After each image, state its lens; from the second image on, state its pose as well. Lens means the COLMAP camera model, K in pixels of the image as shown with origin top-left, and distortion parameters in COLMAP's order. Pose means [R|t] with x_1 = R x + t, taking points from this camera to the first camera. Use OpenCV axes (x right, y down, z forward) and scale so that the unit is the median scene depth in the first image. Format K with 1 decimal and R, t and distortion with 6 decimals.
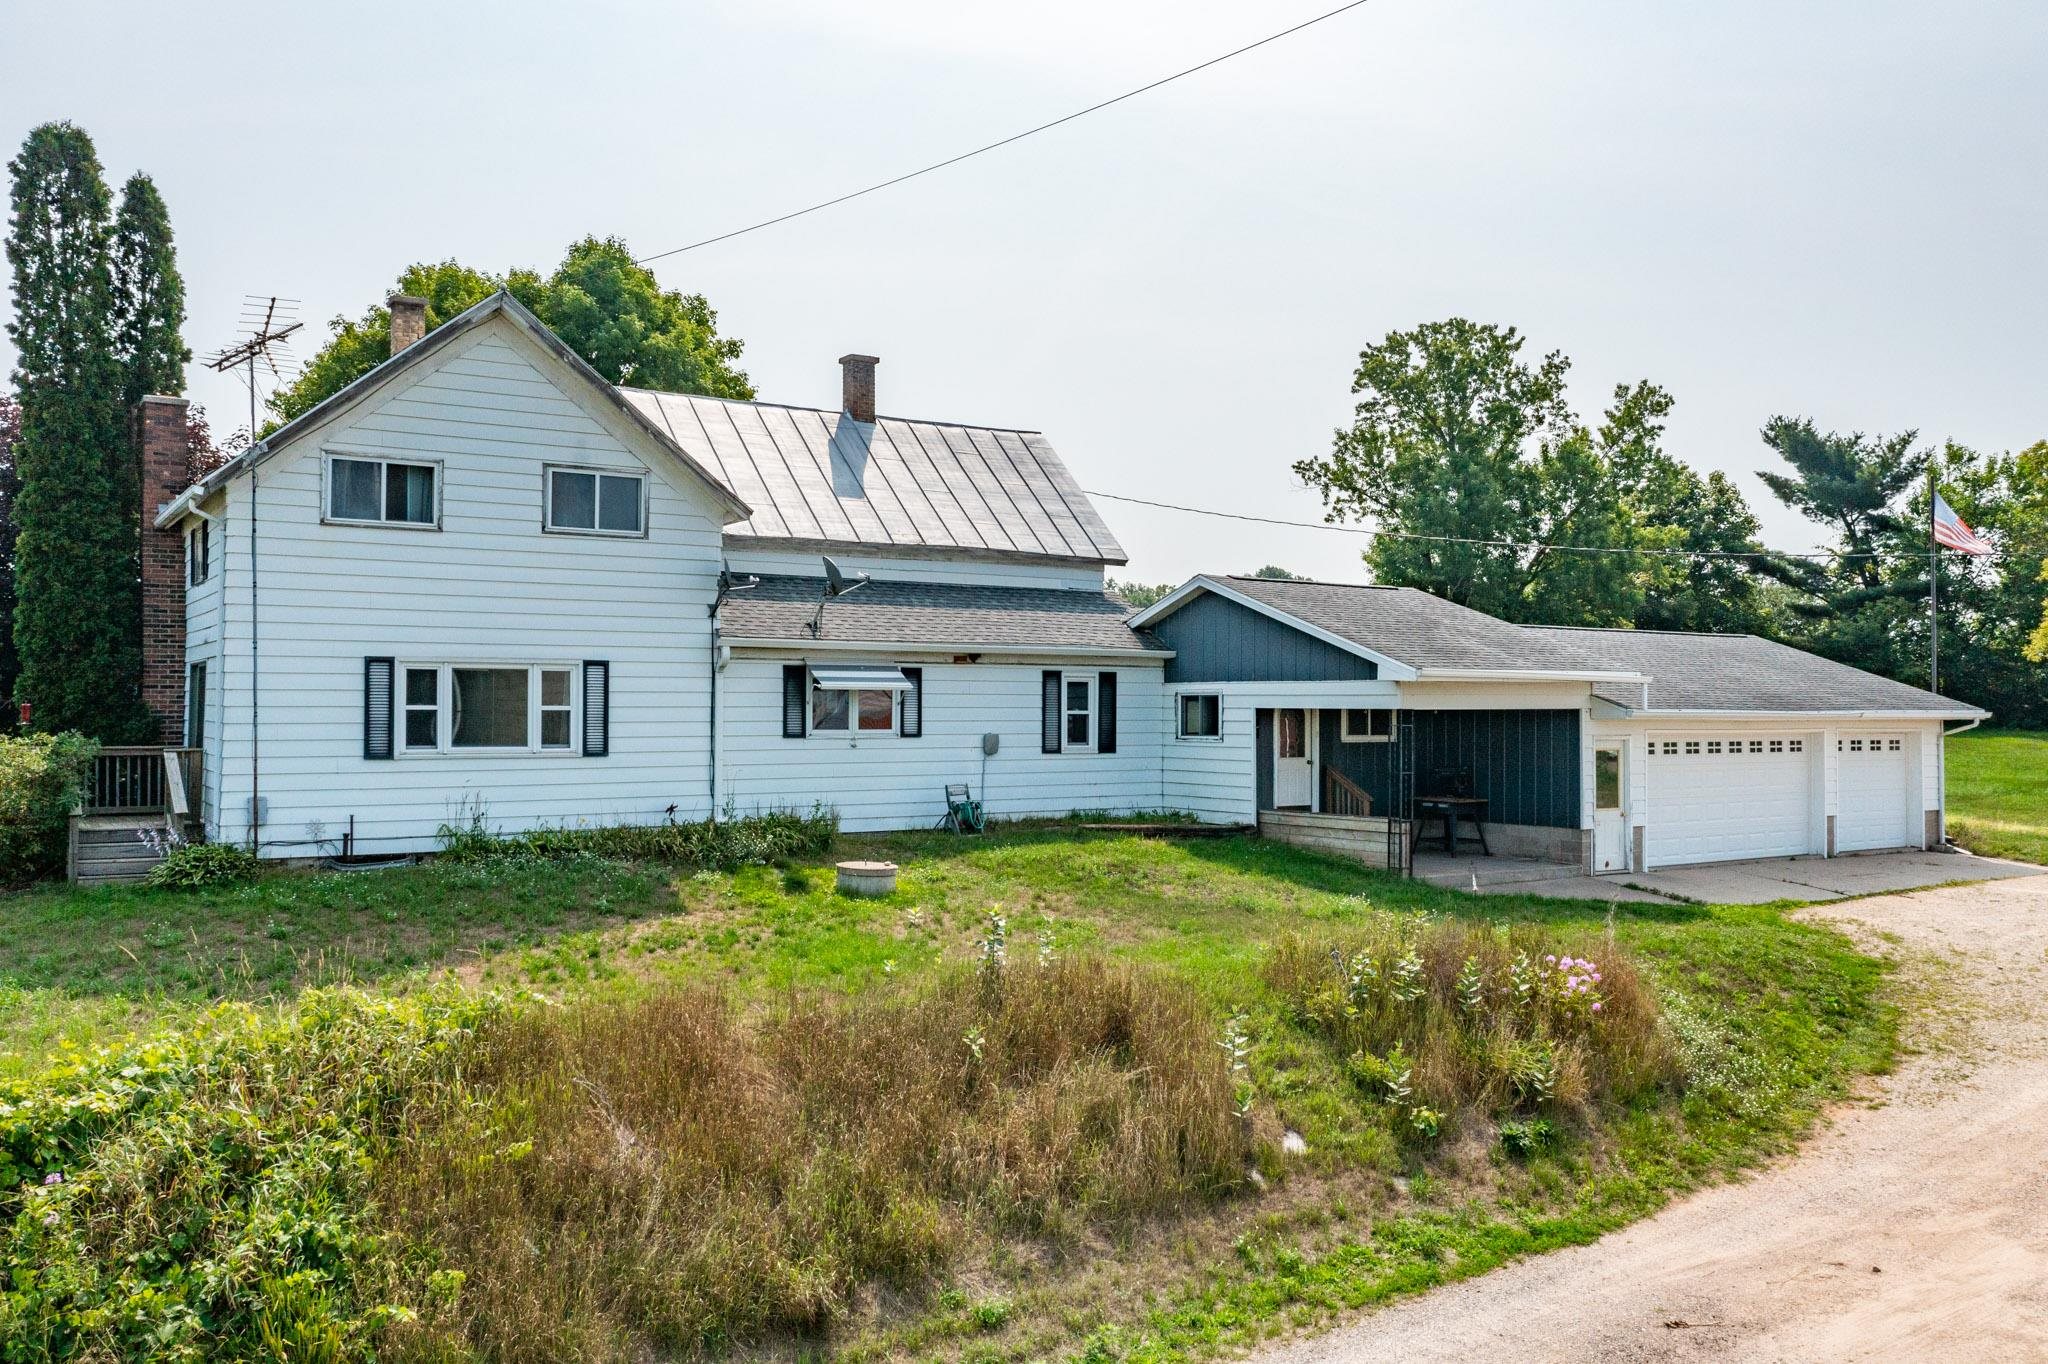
lens RADIAL K [[1621.5, 0, 1021.9], [0, 1621.5, 671.2], [0, 0, 1]] dist [-0.016299, 0.001271]
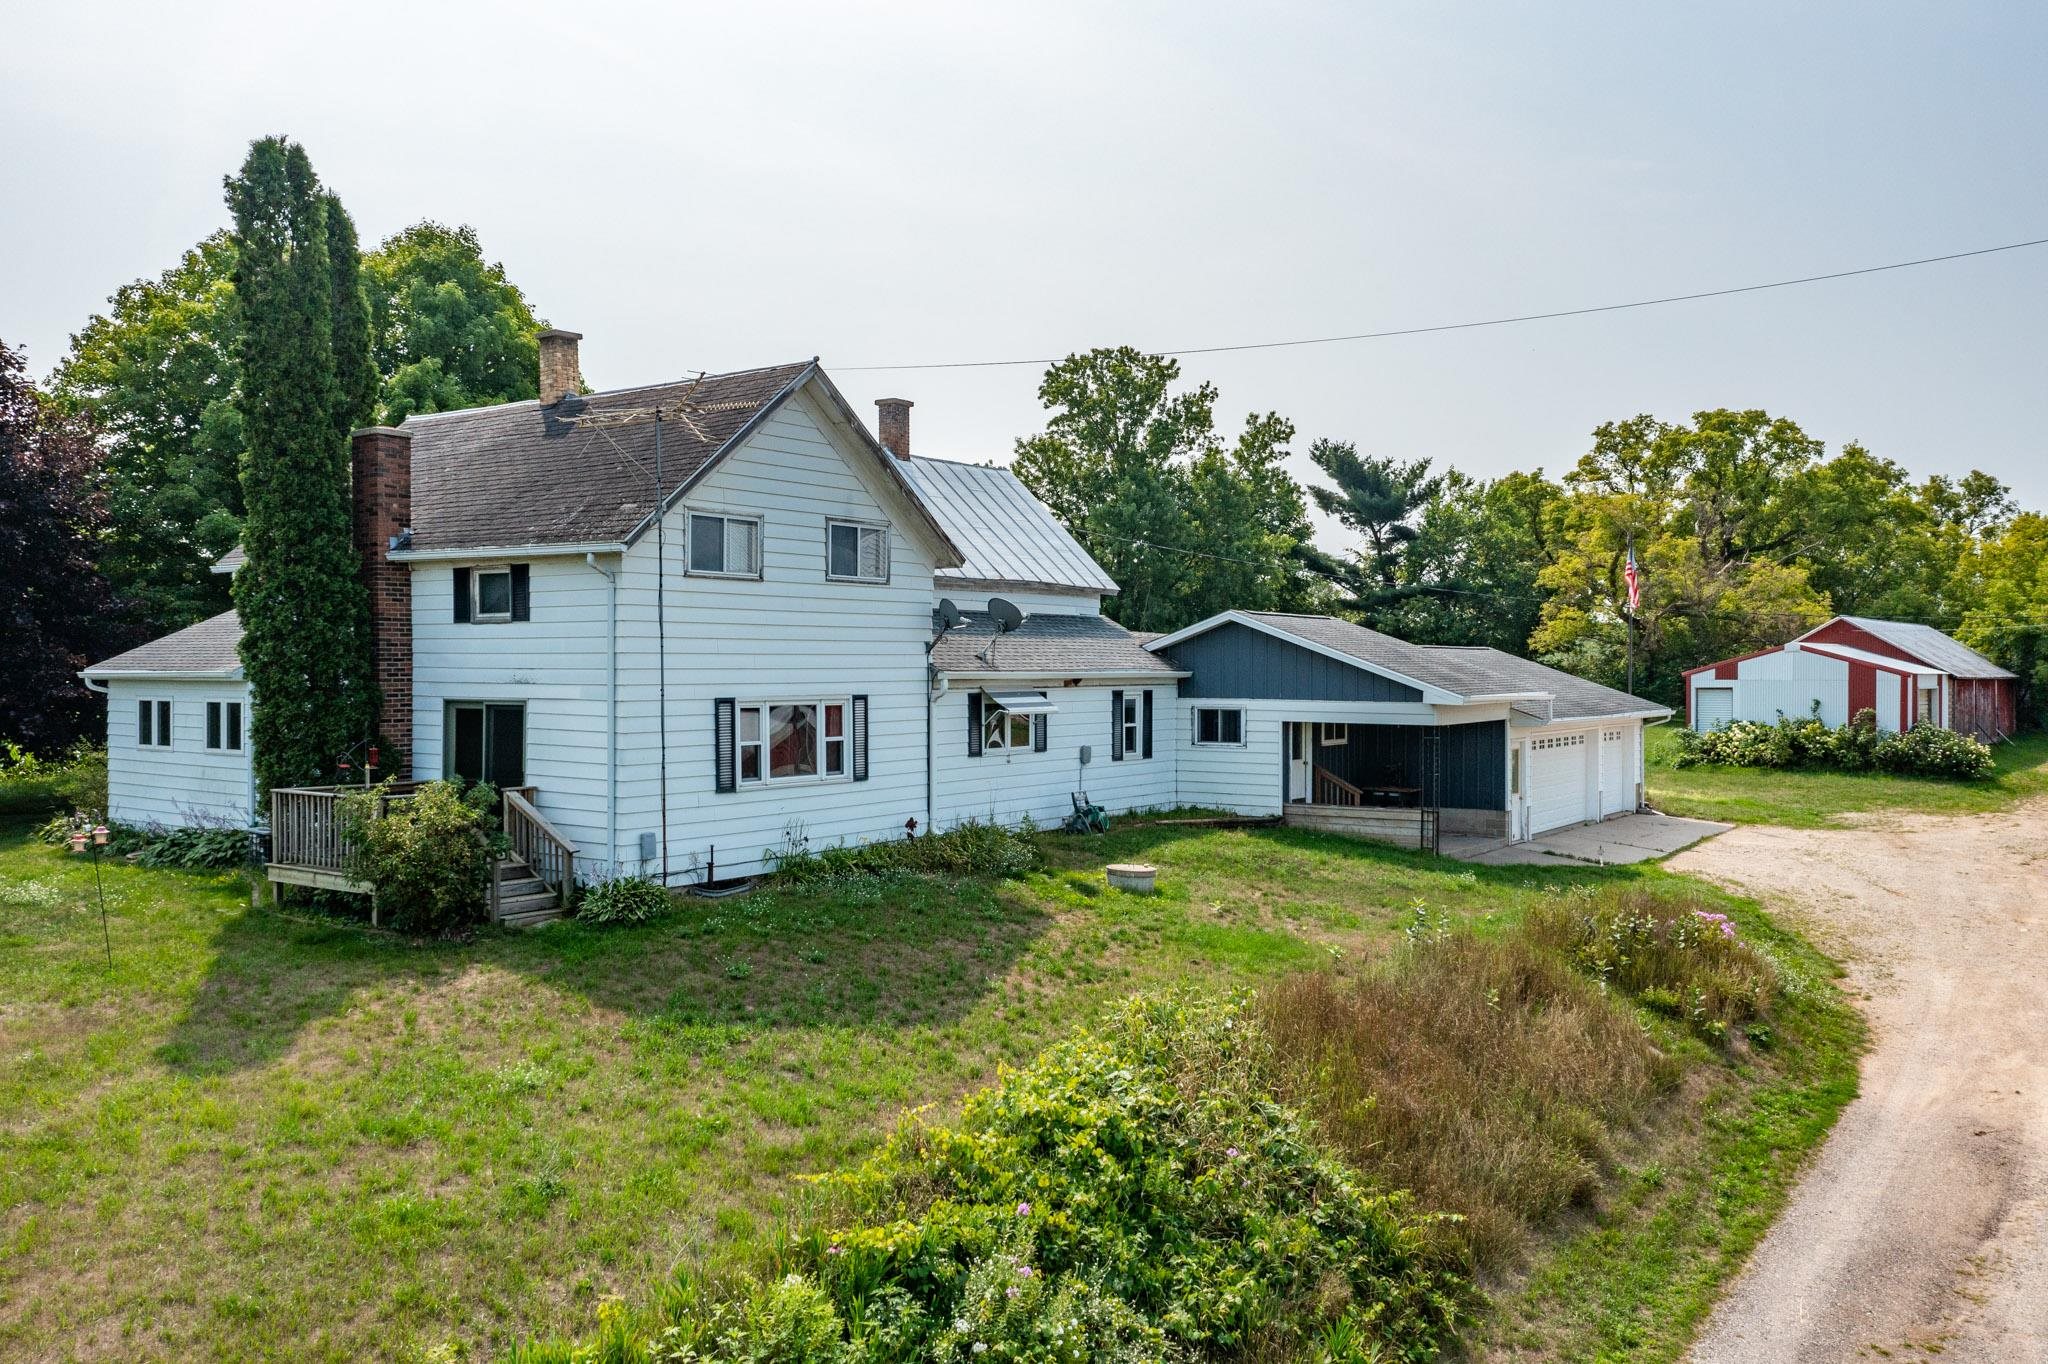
lens RADIAL K [[1621.5, 0, 1021.9], [0, 1621.5, 671.2], [0, 0, 1]] dist [-0.016299, 0.001271]
pose [[0.926865, -0.001993, 0.375389, -0.505343], [-0.008659, 0.999606, 0.026686, -0.046784], [-0.375294, -0.027985, 0.926483, -0.066580]]
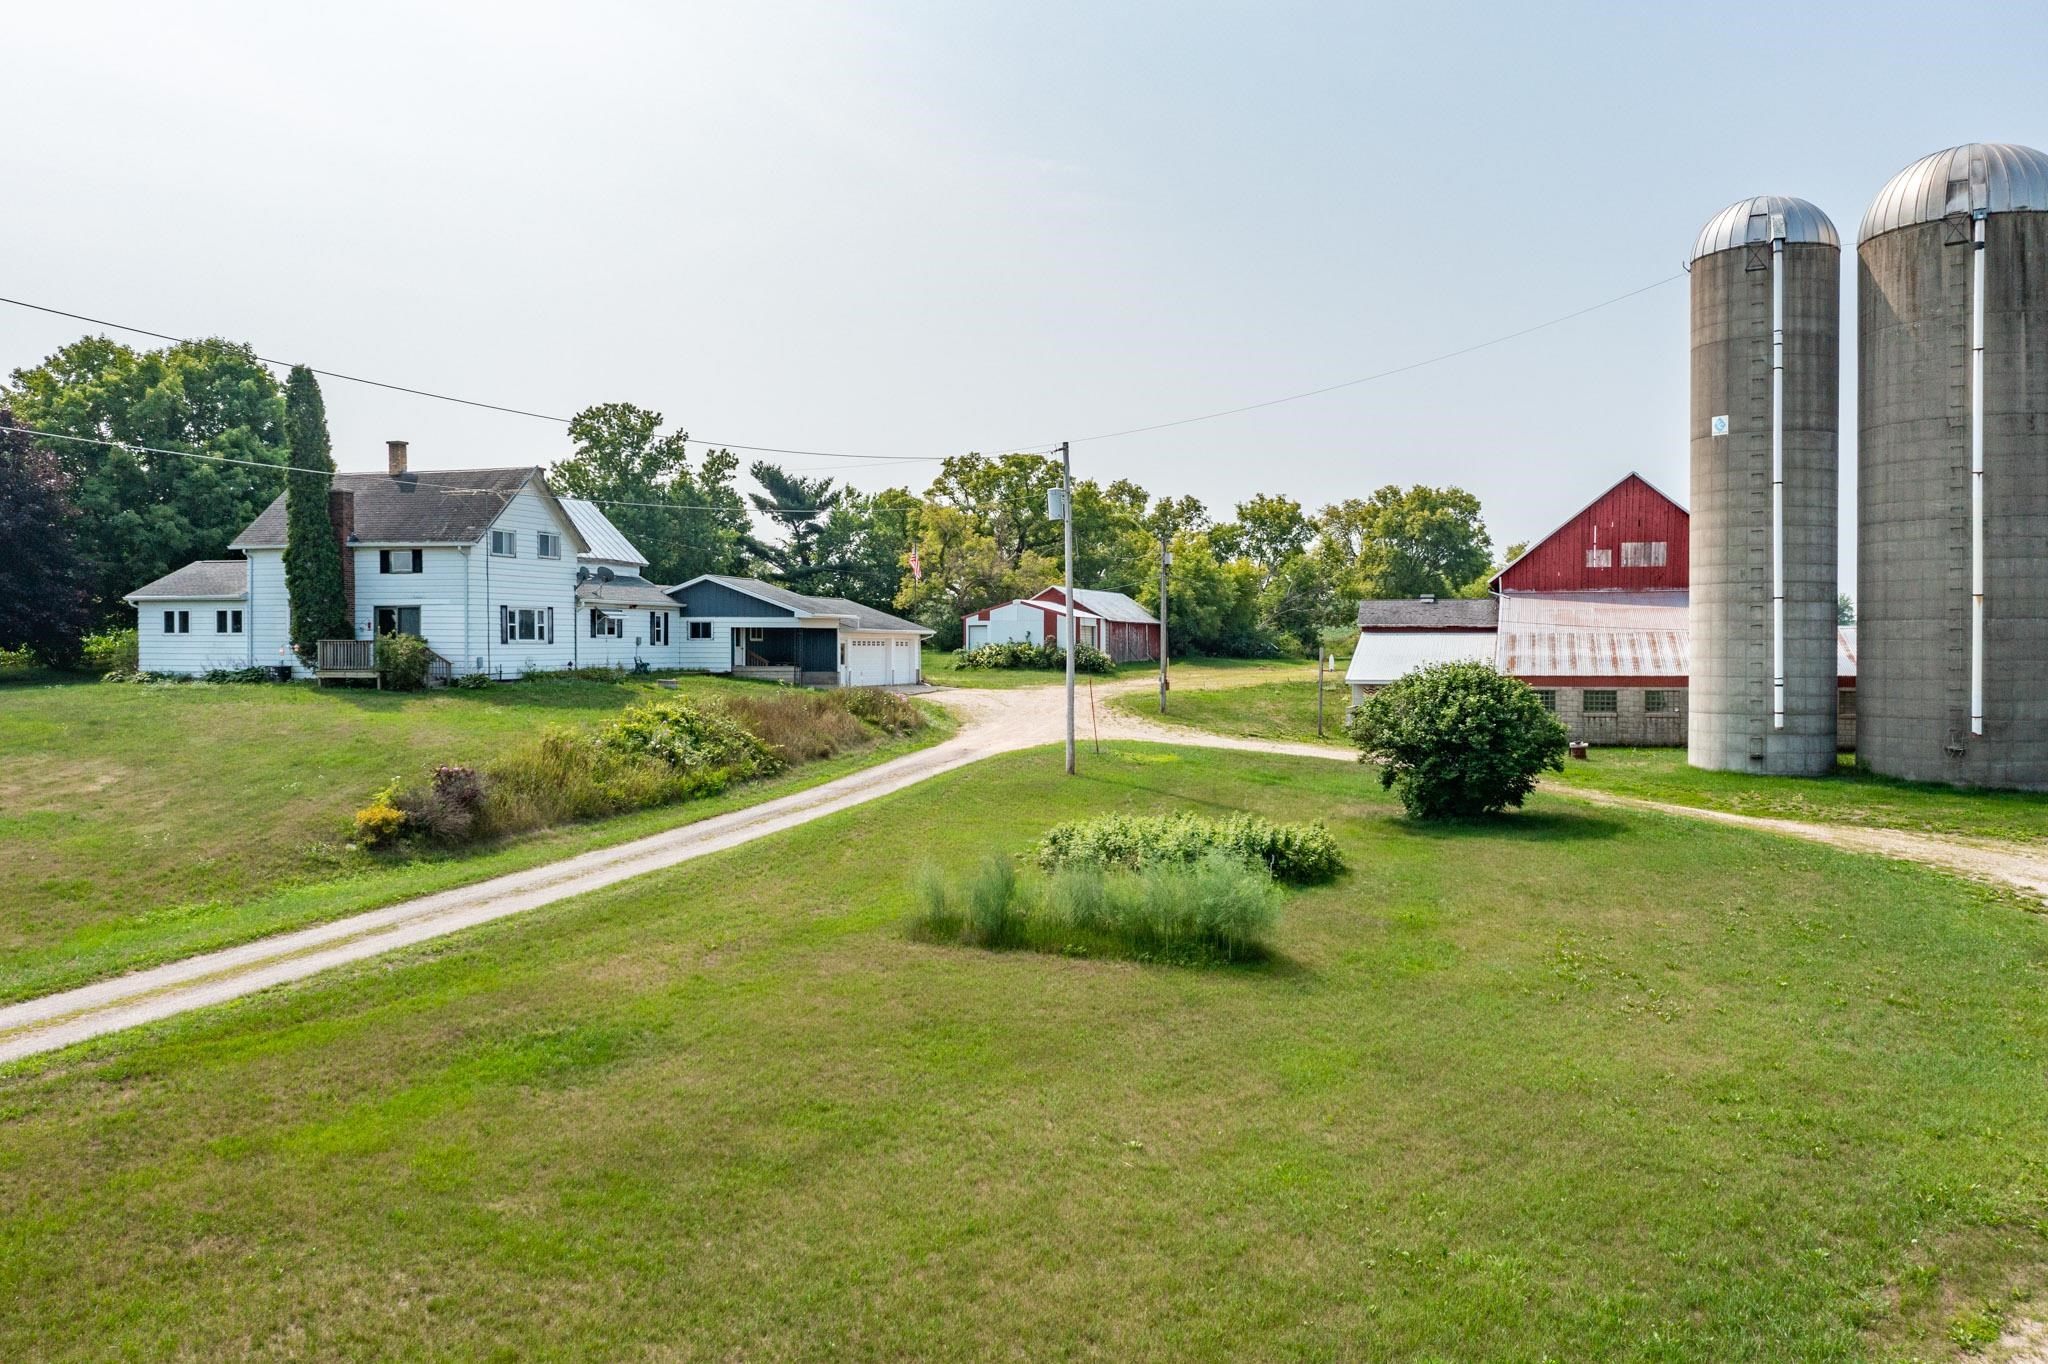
lens RADIAL K [[1621.5, 0, 1021.9], [0, 1621.5, 671.2], [0, 0, 1]] dist [-0.016299, 0.001271]
pose [[0.750883, -0.011681, 0.660332, -1.238118], [-0.016202, 0.999217, 0.036100, -0.008535], [-0.660237, -0.037806, 0.750105, -1.280257]]
